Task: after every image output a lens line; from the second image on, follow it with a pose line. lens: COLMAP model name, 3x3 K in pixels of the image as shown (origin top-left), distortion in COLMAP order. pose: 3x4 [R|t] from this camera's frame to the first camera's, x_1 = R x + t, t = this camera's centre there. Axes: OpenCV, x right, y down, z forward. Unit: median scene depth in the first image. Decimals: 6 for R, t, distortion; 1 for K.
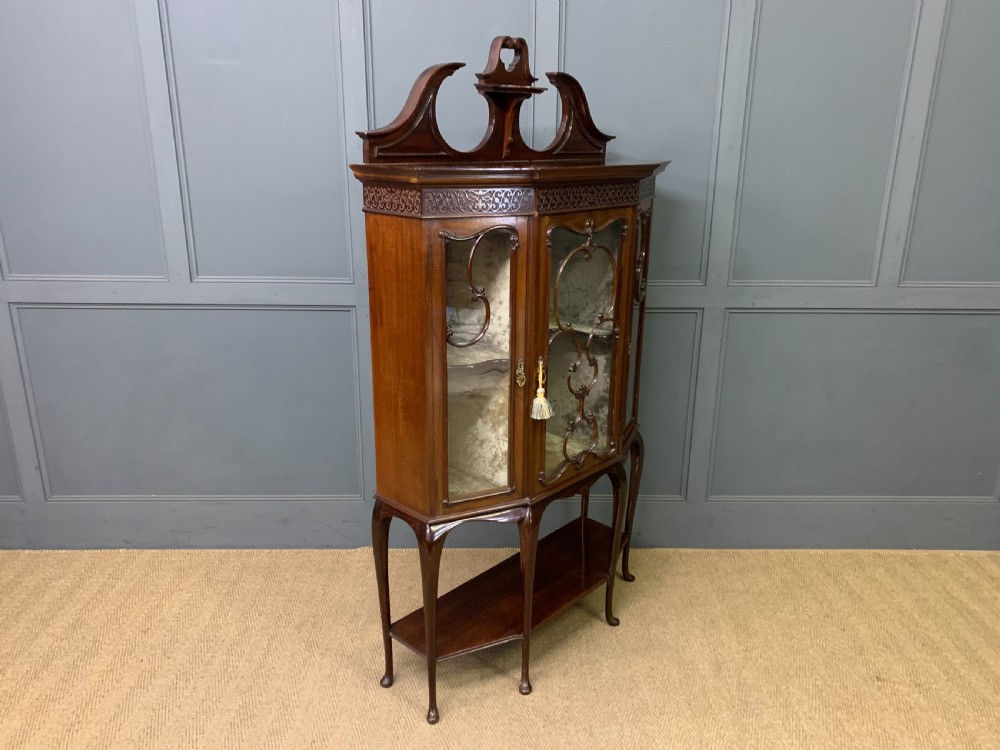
lens RADIAL K [[807.1, 0, 501.8], [0, 807.1, 378.9], [0, 0, 1]] dist [0.059626, -0.021385]
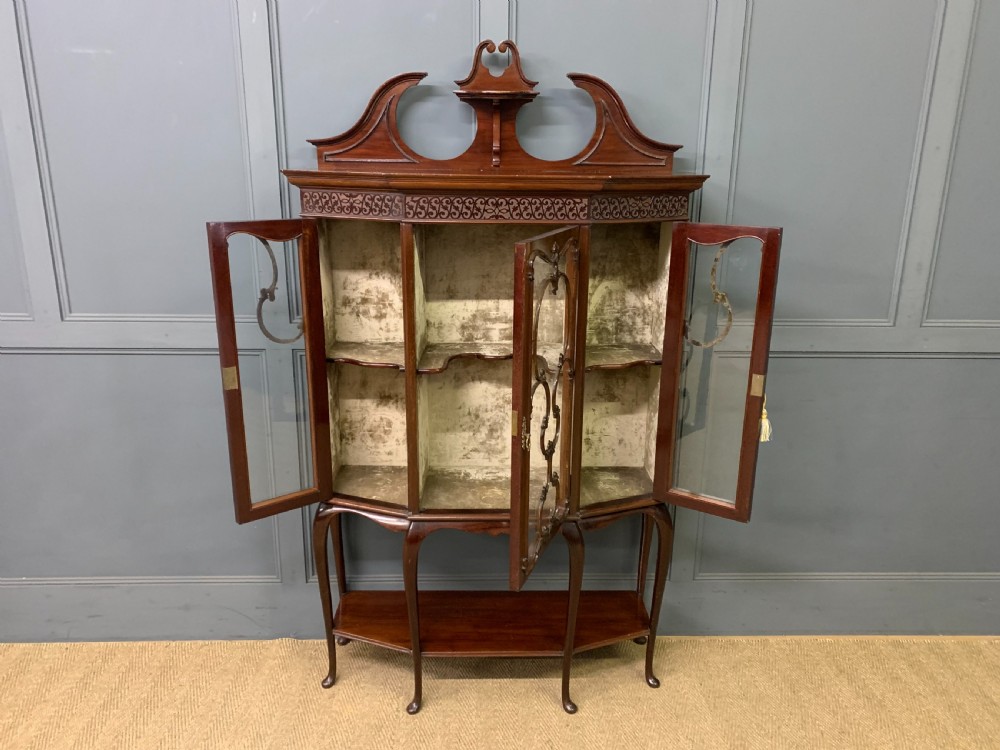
lens RADIAL K [[807.1, 0, 504.2], [0, 807.1, 389.0], [0, 0, 1]] dist [0.059626, -0.021385]
pose [[0.999996, 0.000933, 0.002655, 0.062062], [-0.000890, 0.999875, -0.015803, -0.039046], [-0.002670, 0.015800, 0.999872, 0.182343]]
